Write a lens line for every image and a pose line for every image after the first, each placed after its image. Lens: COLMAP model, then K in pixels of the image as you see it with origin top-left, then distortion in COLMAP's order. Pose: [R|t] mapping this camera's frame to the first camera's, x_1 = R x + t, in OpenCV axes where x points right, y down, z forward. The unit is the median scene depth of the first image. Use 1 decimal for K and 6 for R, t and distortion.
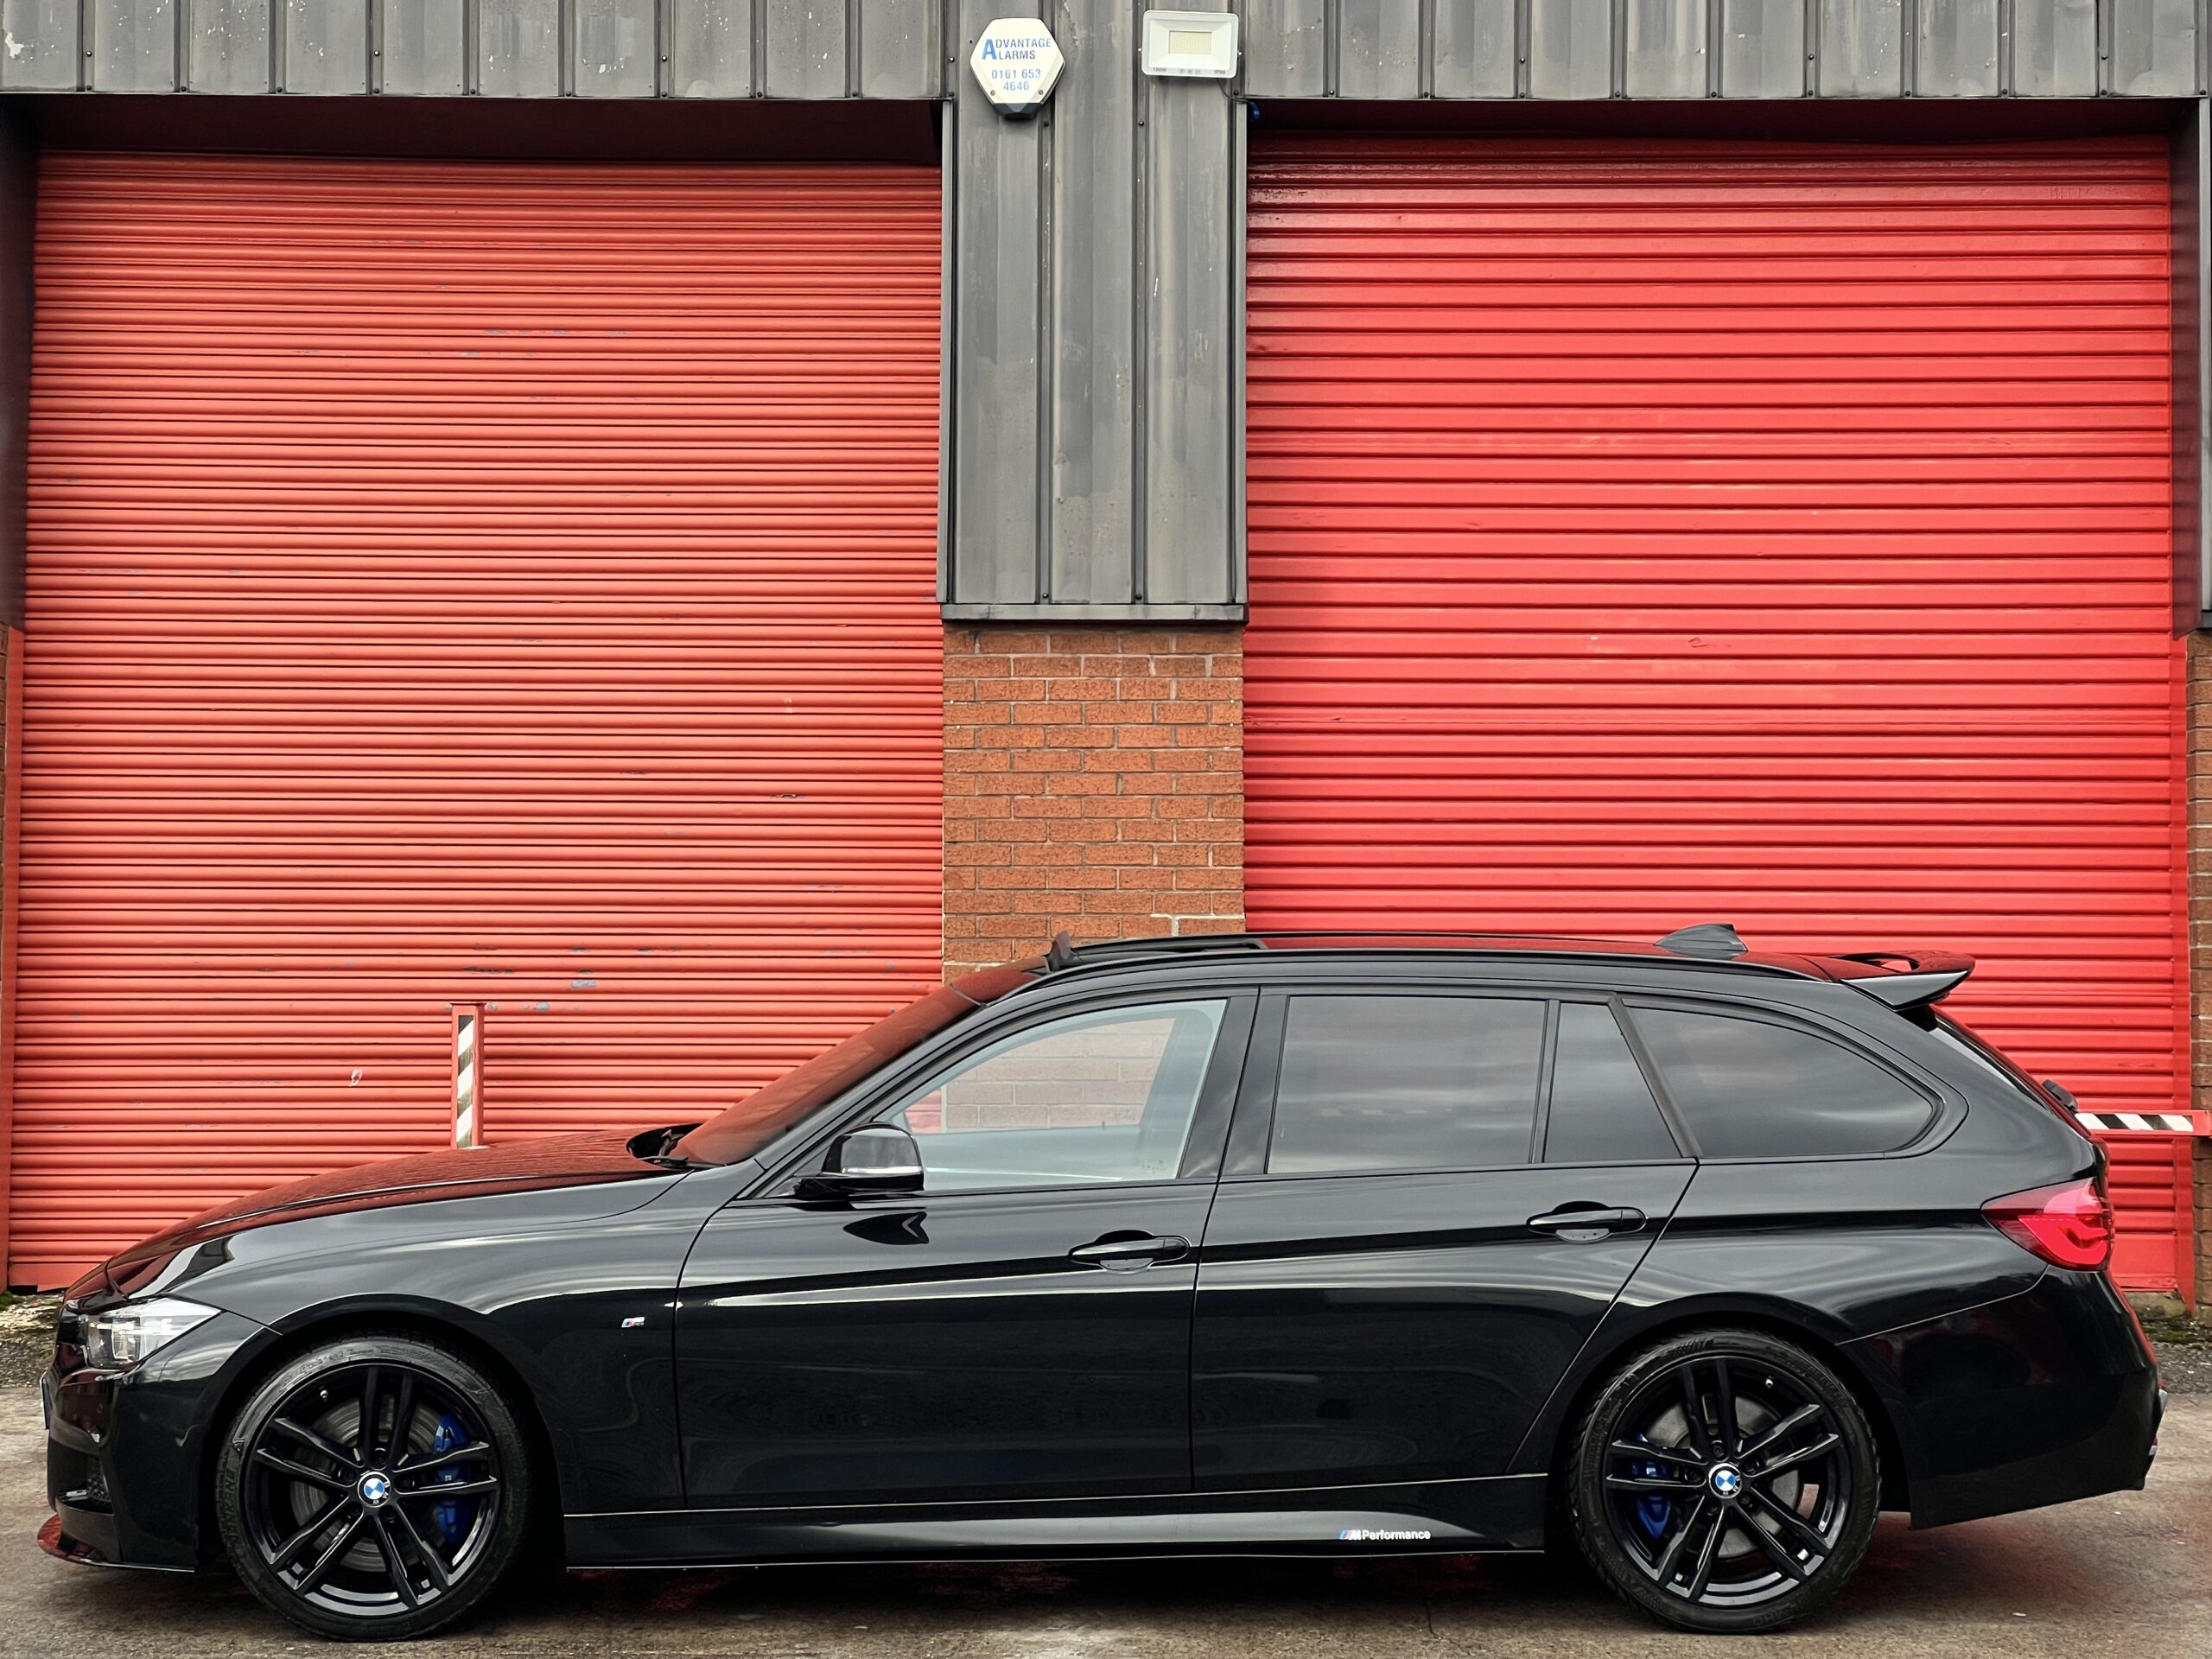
lens RADIAL K [[4840.8, 0, 1093.5], [0, 4840.8, 831.5], [0, 0, 1]] dist [-0.220805, 5.599483]
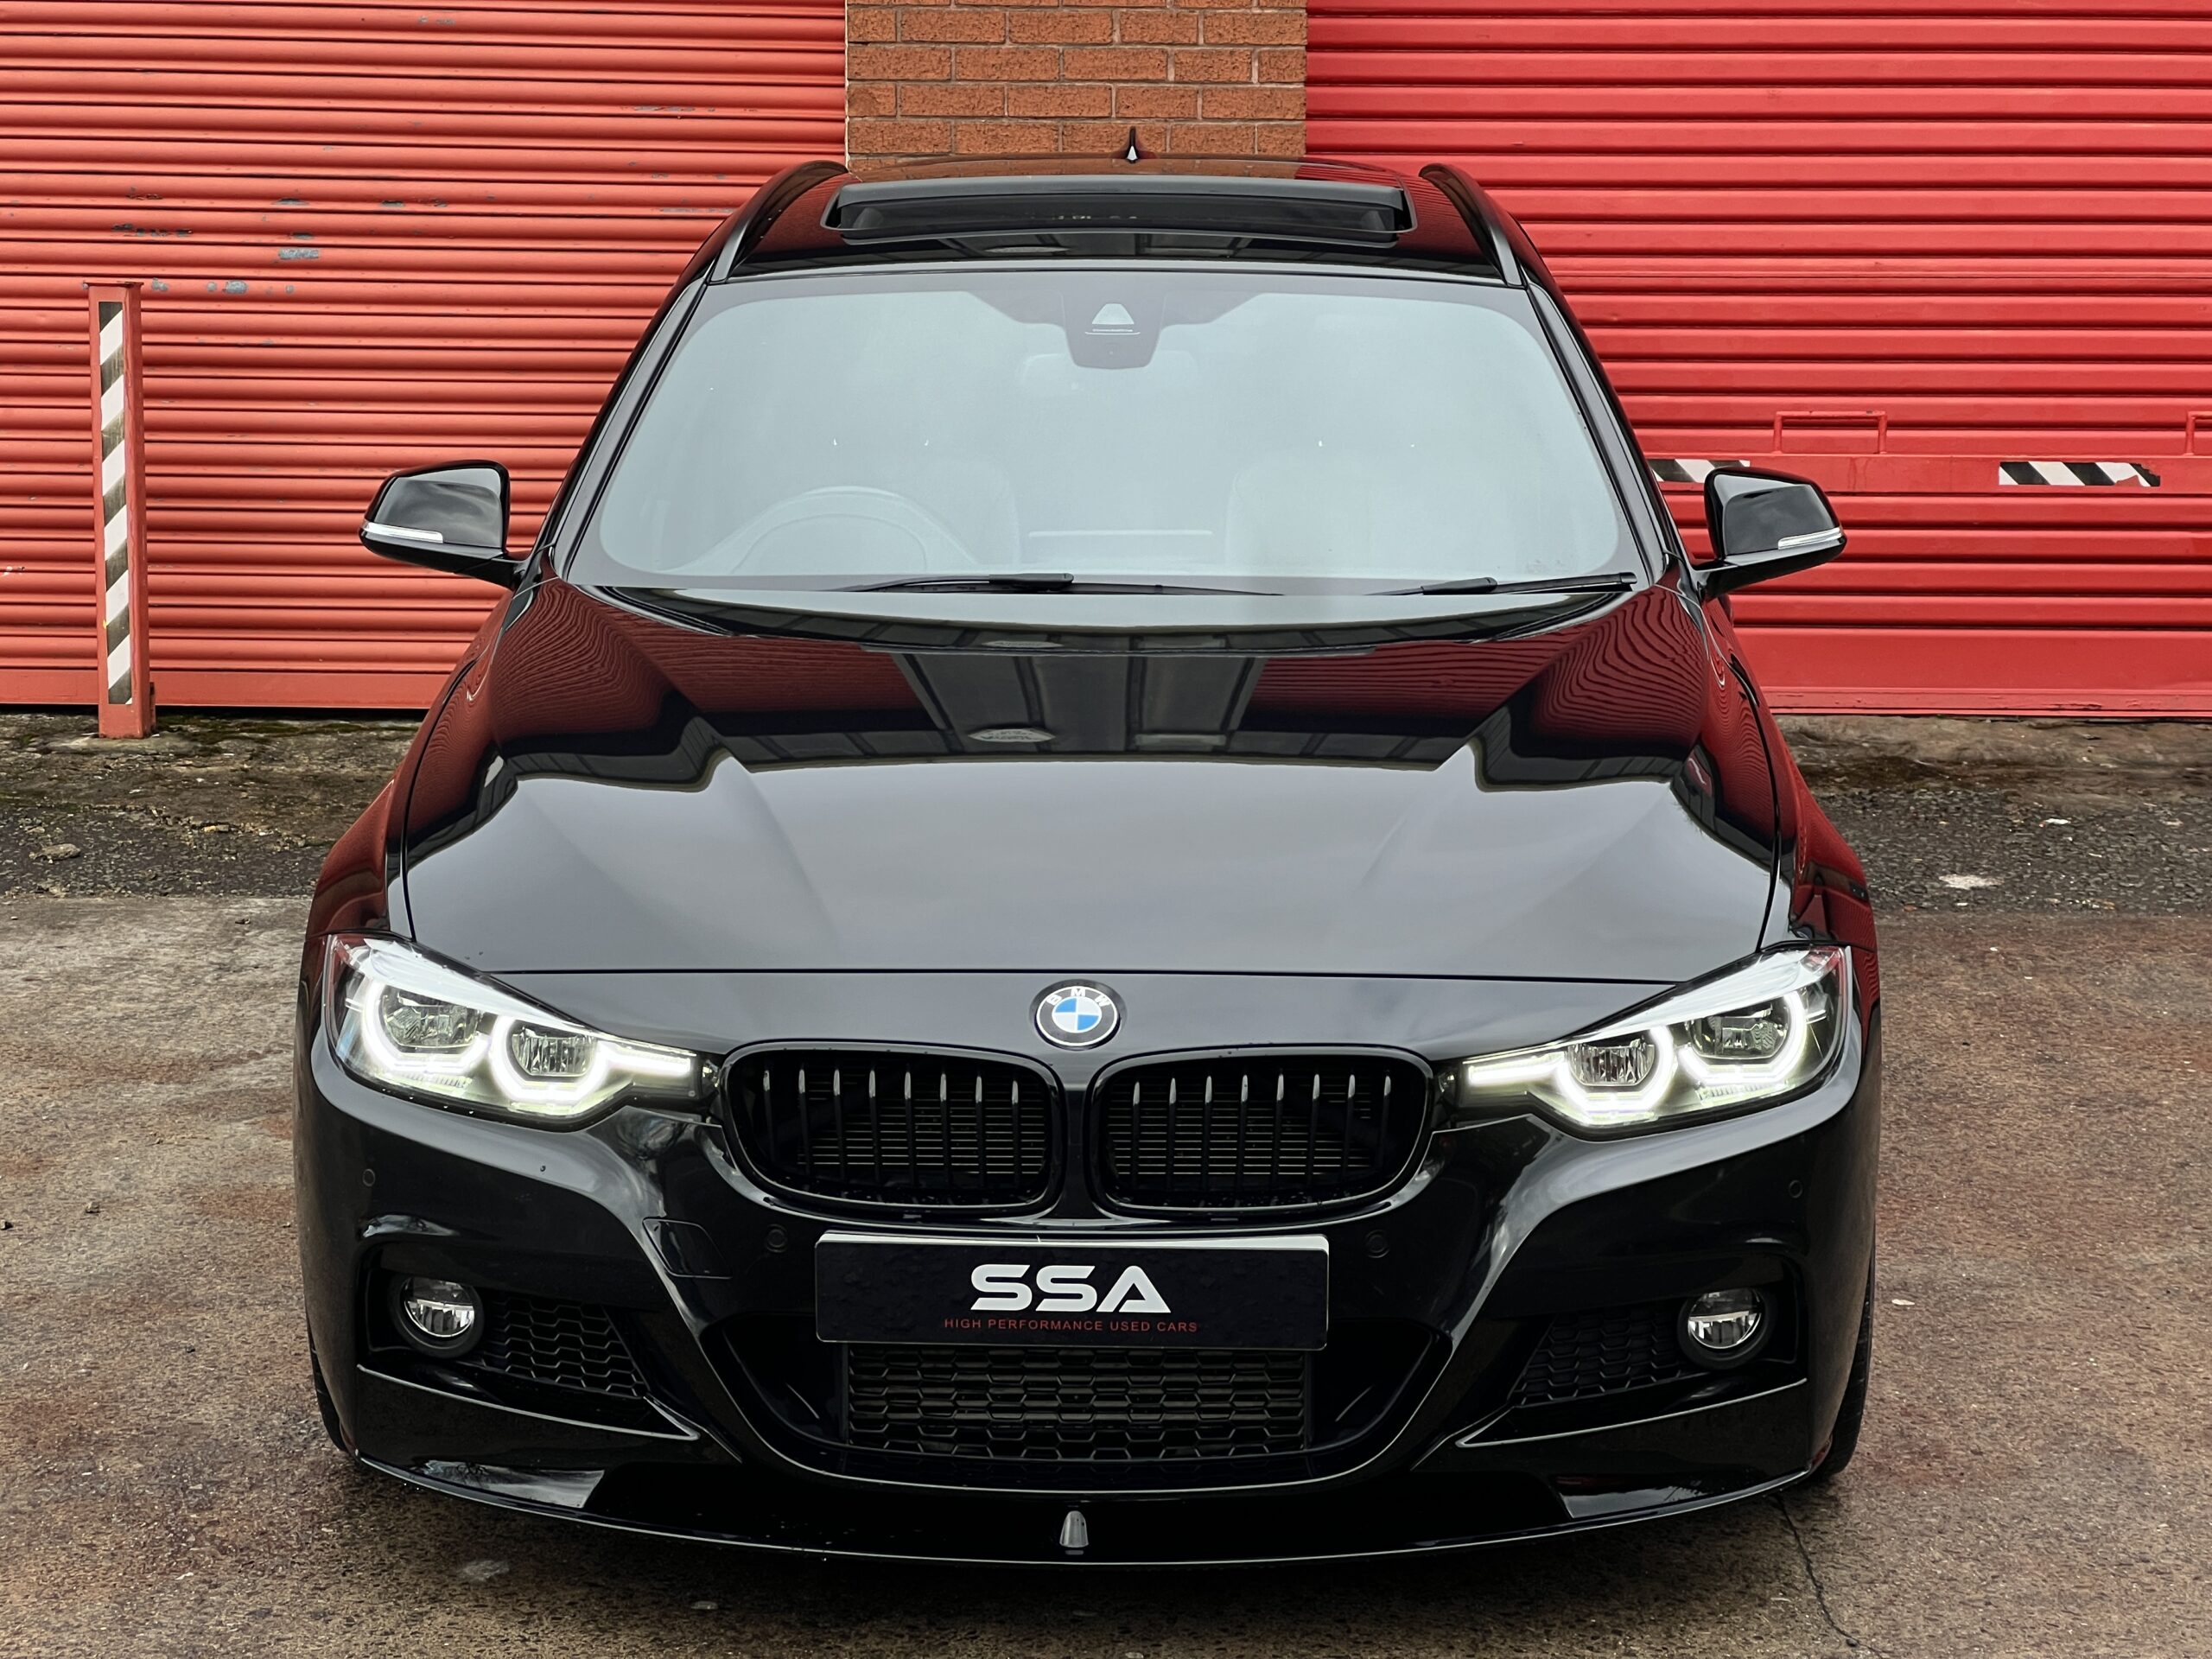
lens RADIAL K [[4851.2, 0, 1111.7], [0, 4851.2, 823.5], [0, 0, 1]] dist [0.247546, 0.350747]
pose [[0.999601, 0.002780, 0.028094, -0.013539], [-0.007251, 0.987034, 0.160350, 0.000219], [-0.027284, -0.160489, 0.986660, 0.332345]]
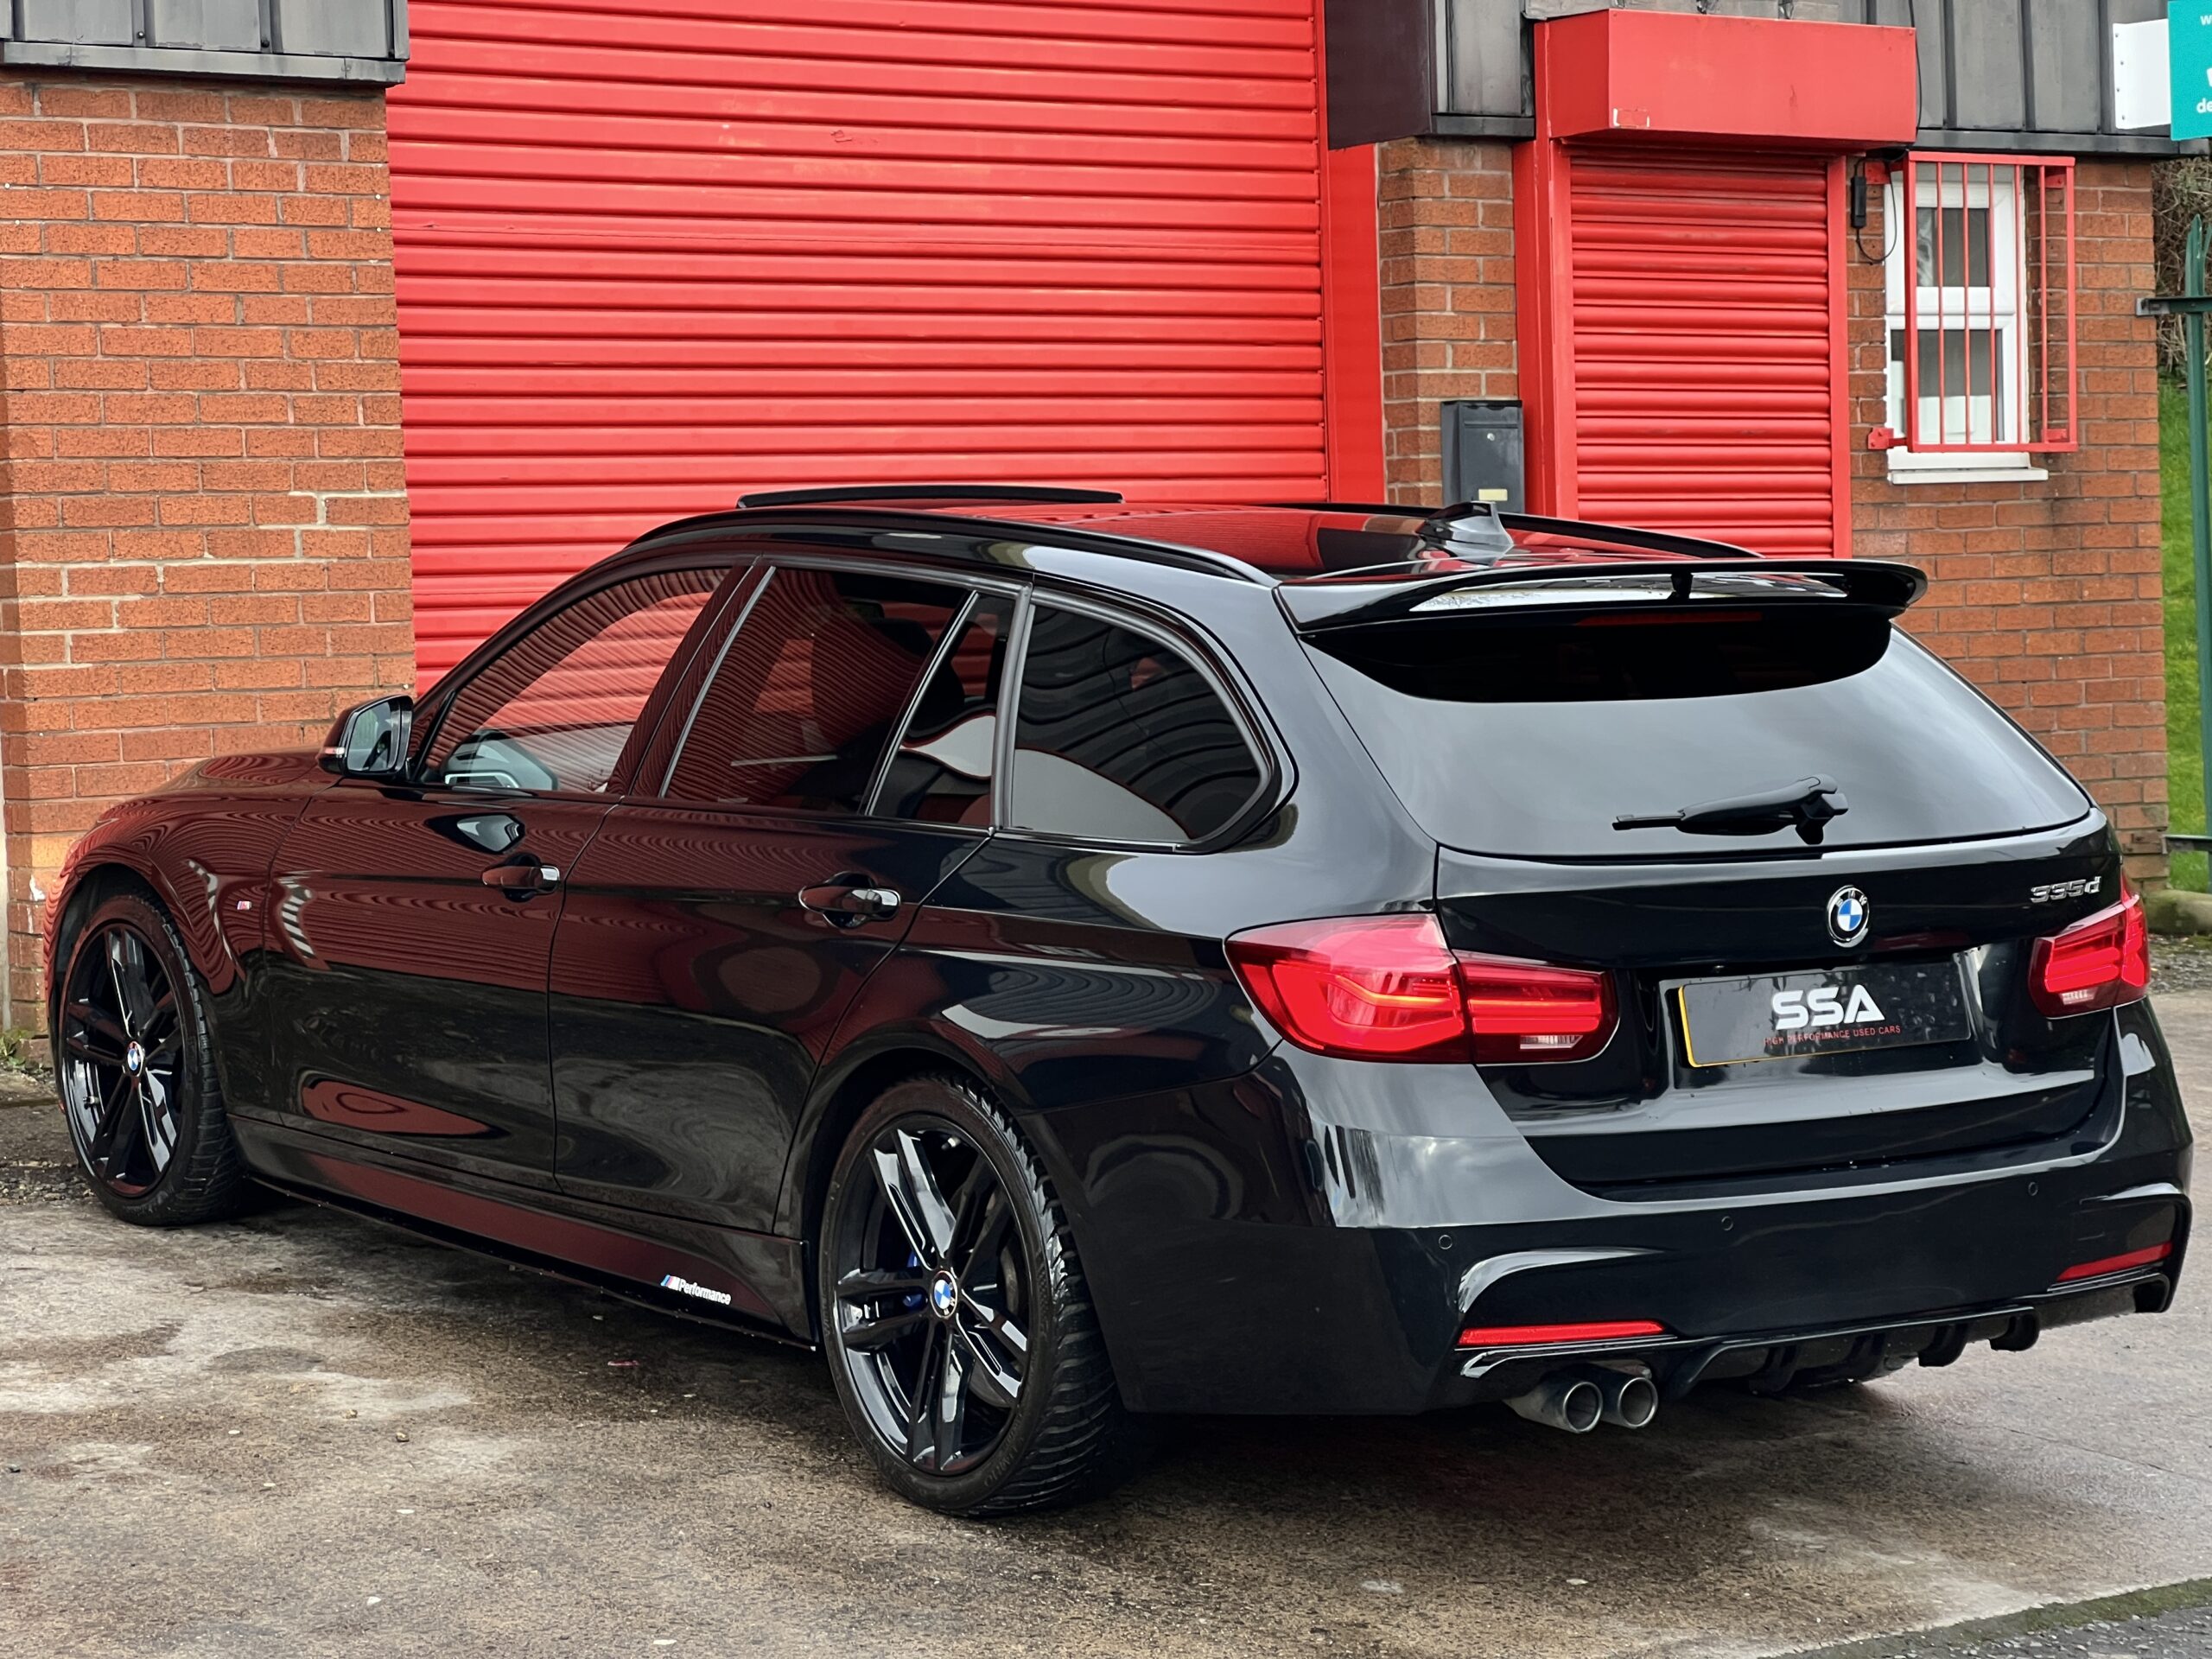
lens RADIAL K [[4858.6, 0, 1077.8], [0, 4858.6, 826.8], [0, 0, 1]] dist [0.281035, -0.396123]
pose [[0.813502, -0.053796, 0.579069, -0.318063], [0.003233, 0.996115, 0.087999, 0.002909], [-0.581554, -0.069715, 0.810515, 0.335794]]
